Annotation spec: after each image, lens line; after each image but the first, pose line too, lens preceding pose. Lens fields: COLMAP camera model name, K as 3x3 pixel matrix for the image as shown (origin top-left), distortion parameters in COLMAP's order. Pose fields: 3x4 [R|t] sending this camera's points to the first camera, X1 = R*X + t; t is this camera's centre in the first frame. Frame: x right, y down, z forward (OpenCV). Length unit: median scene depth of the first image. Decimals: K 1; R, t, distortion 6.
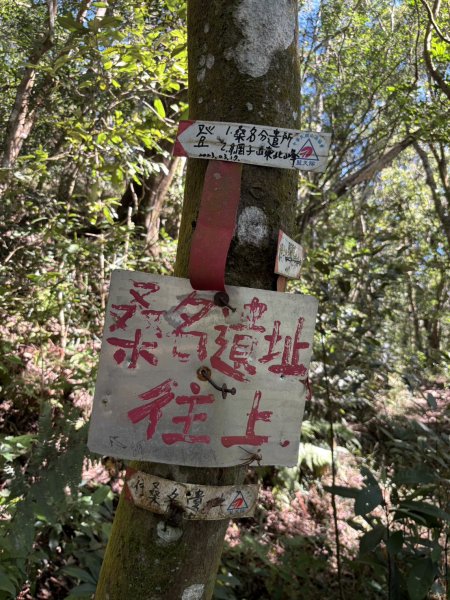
lens RADIAL K [[433.6, 0, 227.5], [0, 433.6, 298.2], [0, 0, 1]] dist [-0.006902, -0.002477]
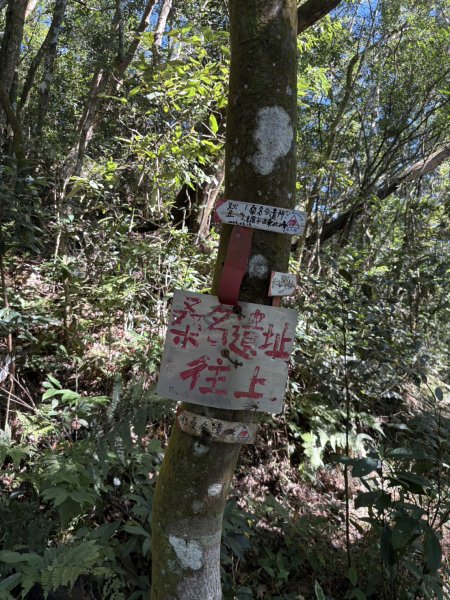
lens RADIAL K [[433.6, 0, 223.7], [0, 433.6, 300.1], [0, 0, 1]] dist [-0.006902, -0.002477]
pose [[0.991727, 0.045344, -0.120093, 0.130618], [-0.041586, 0.998569, 0.033617, -0.087306], [0.121445, -0.028344, 0.992193, -0.655196]]
